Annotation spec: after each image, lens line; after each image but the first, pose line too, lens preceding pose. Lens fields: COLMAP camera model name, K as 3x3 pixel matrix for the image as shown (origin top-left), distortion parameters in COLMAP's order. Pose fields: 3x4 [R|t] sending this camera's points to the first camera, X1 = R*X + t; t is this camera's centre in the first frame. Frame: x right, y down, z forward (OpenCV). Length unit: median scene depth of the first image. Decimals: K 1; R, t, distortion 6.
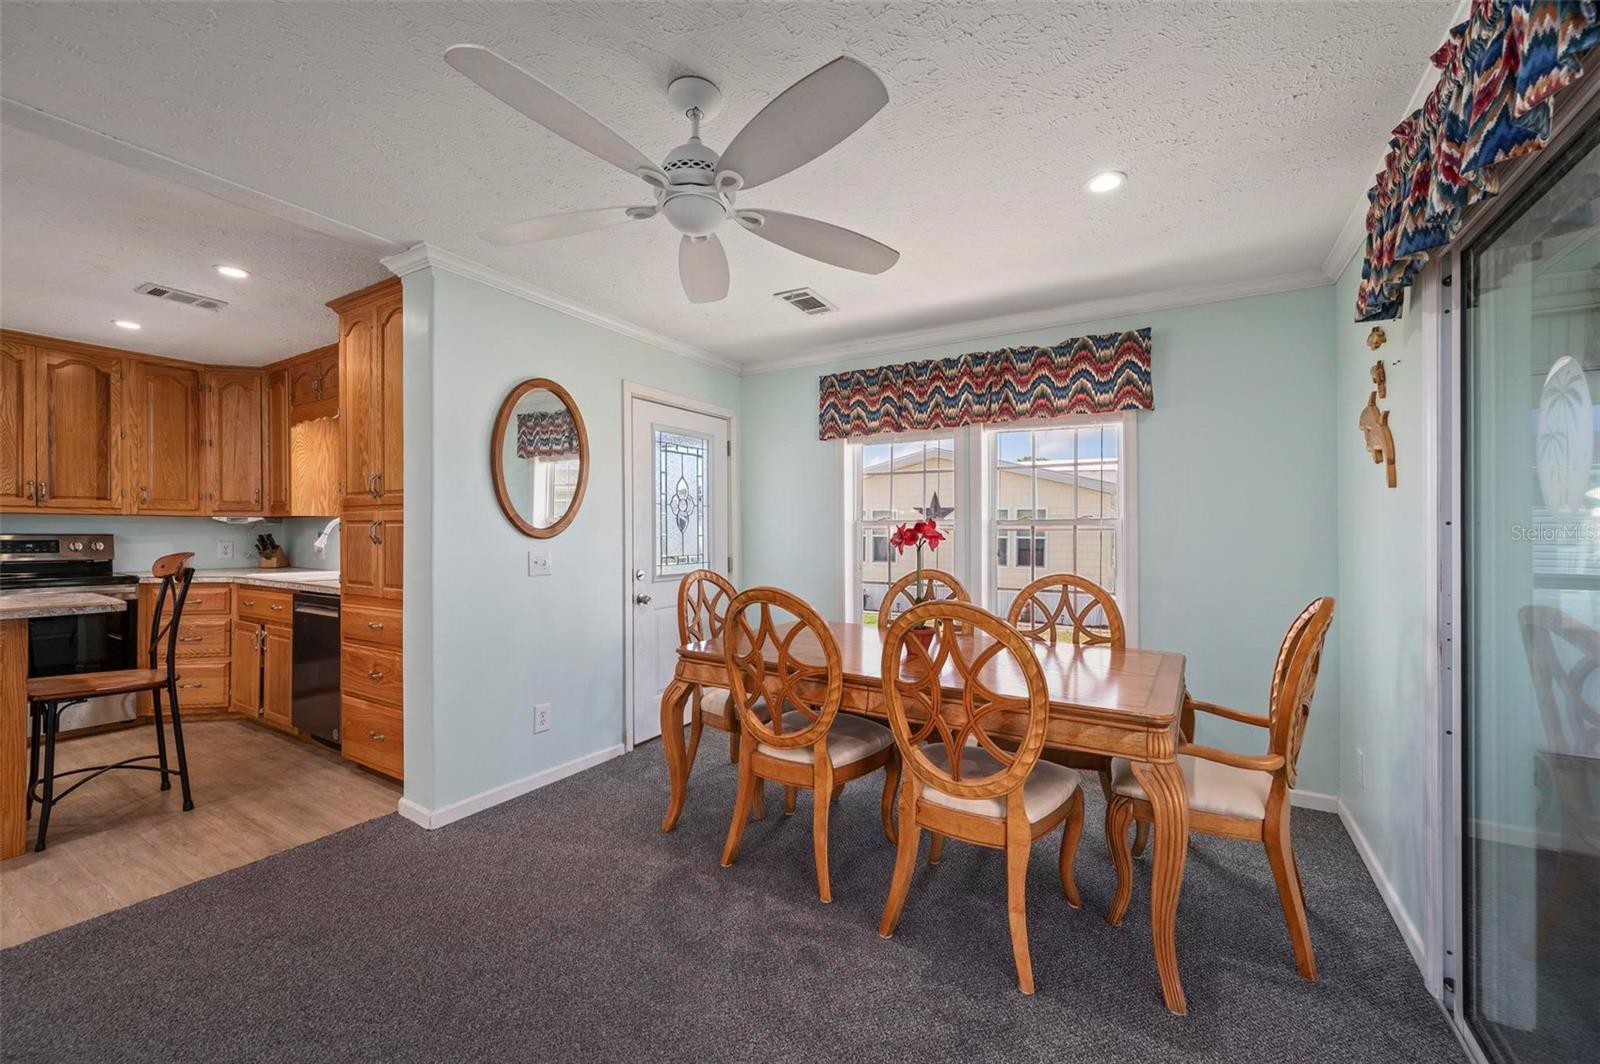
lens RADIAL K [[633.8, 0, 801.3], [0, 633.8, 532.4], [0, 0, 1]] dist [-0.004384, 0.000767]
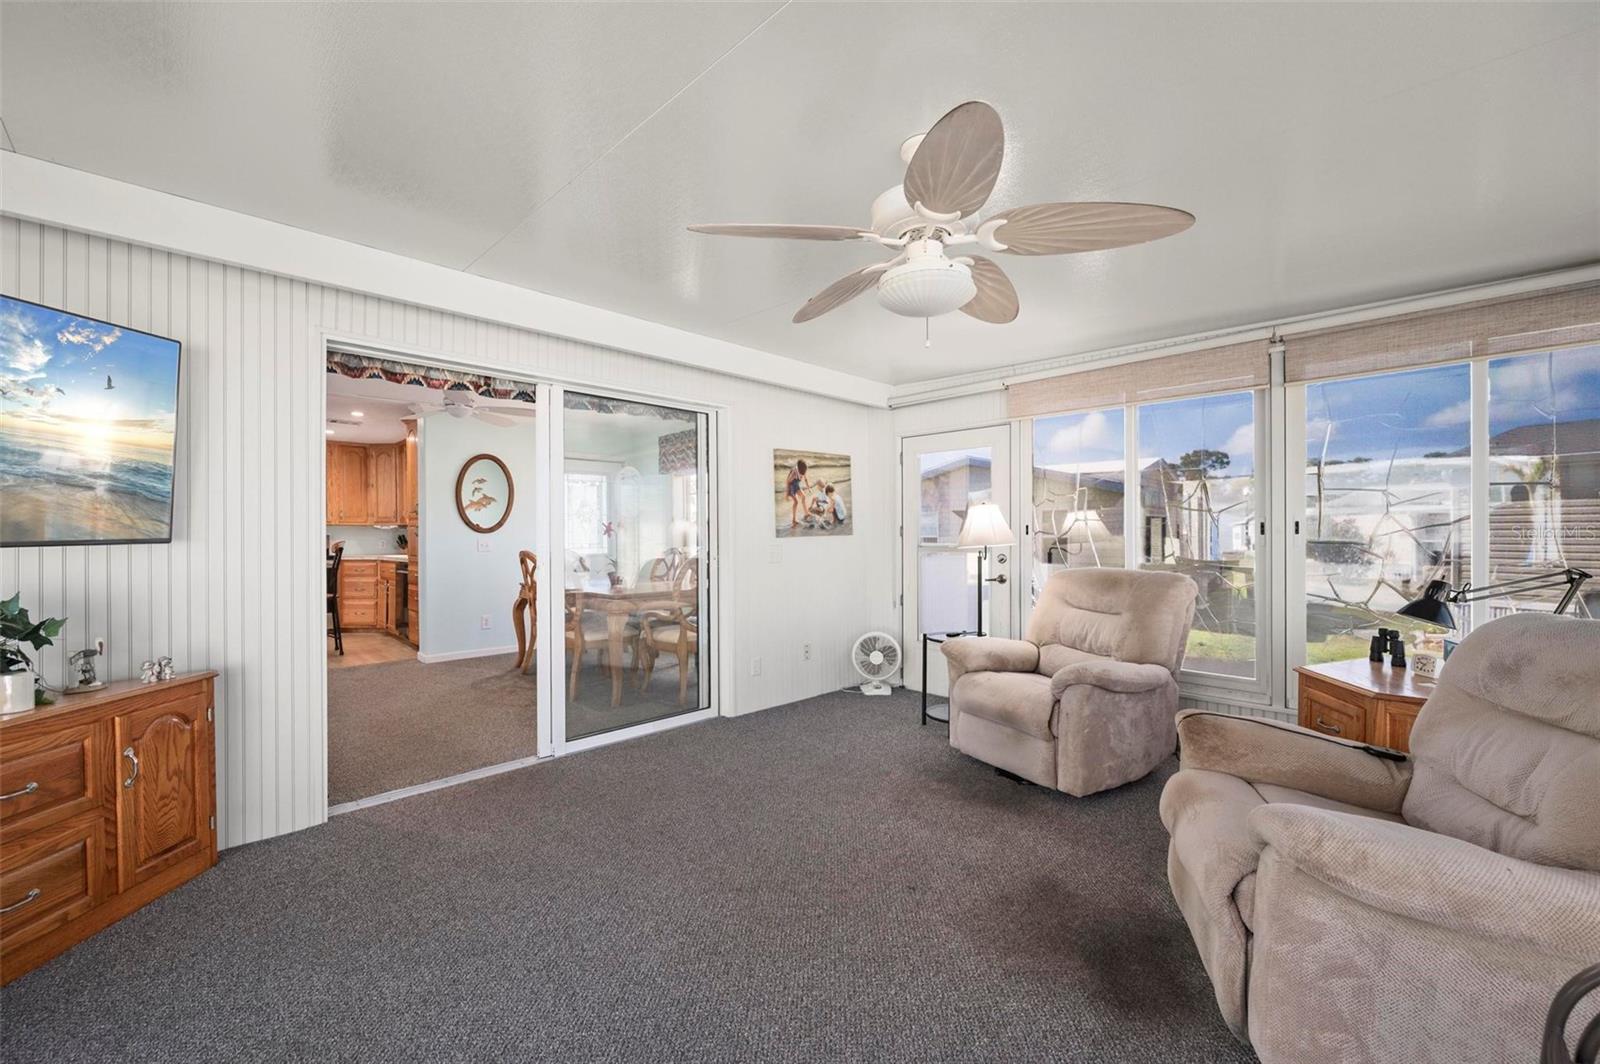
lens RADIAL K [[633.8, 0, 816.4], [0, 633.8, 529.8], [0, 0, 1]] dist [-0.004384, 0.000767]
pose [[0.973519, -0.013087, -0.228233, 0.993527], [0.010938, 0.999883, -0.010681, 0.029626], [0.228346, 0.007902, 0.973548, -0.667214]]
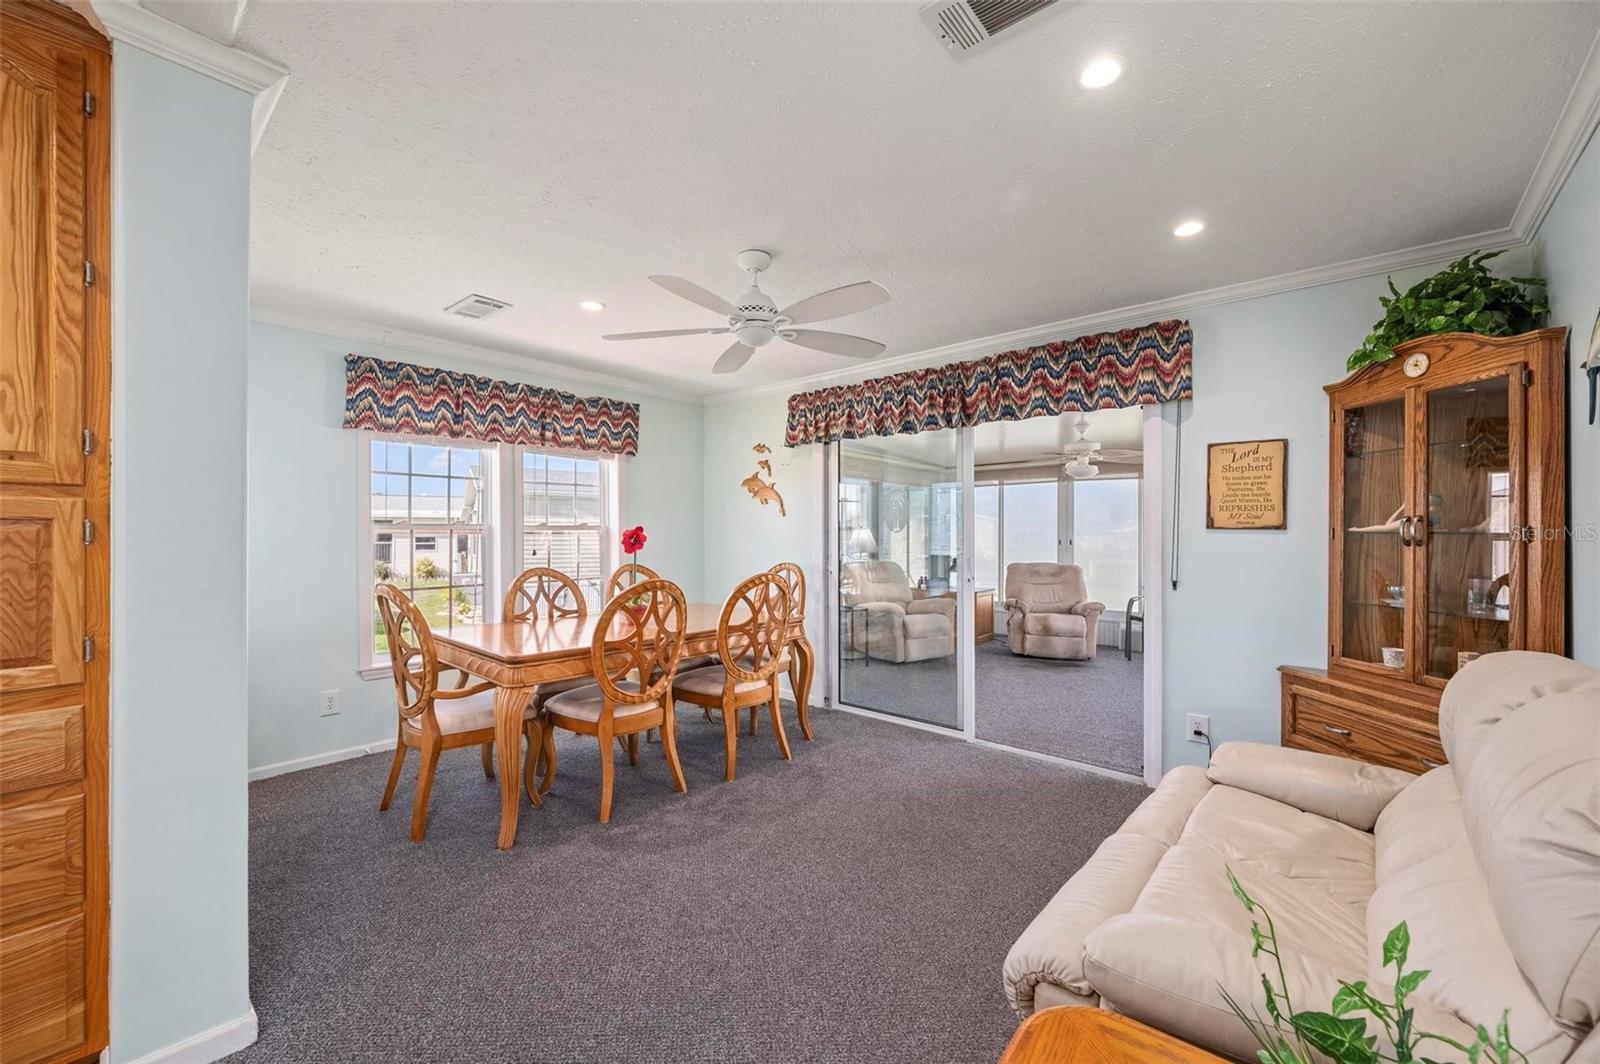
lens RADIAL K [[633.8, 0, 800.5], [0, 633.8, 529.5], [0, 0, 1]] dist [-0.004384, 0.000767]
pose [[0.179290, 0.003012, 0.983792, -0.848447], [0.000132, 0.999995, -0.003086, -0.008405], [-0.983796, 0.000683, 0.179289, 0.303062]]
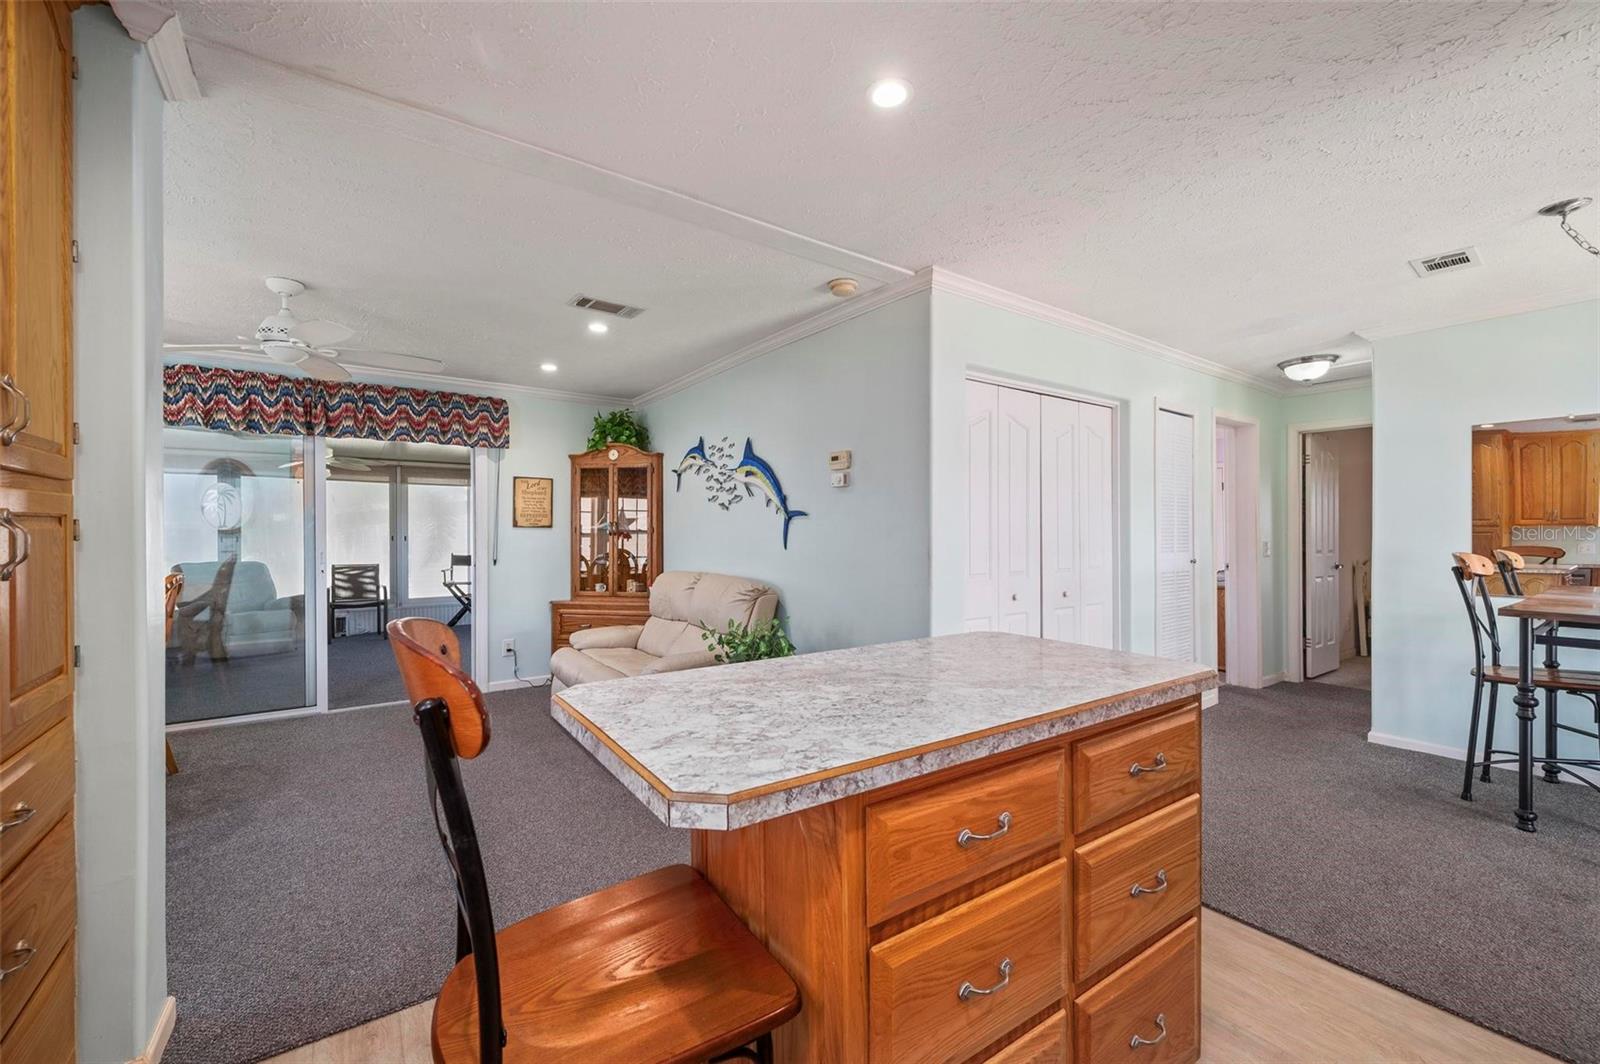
lens RADIAL K [[633.8, 0, 808.6], [0, 633.8, 536.7], [0, 0, 1]] dist [-0.004384, 0.000767]
pose [[-0.925464, -0.005281, 0.378800, -1.086803], [-0.000994, 0.999933, 0.011512, -0.007569], [-0.378835, 0.010278, -0.925407, 1.040337]]
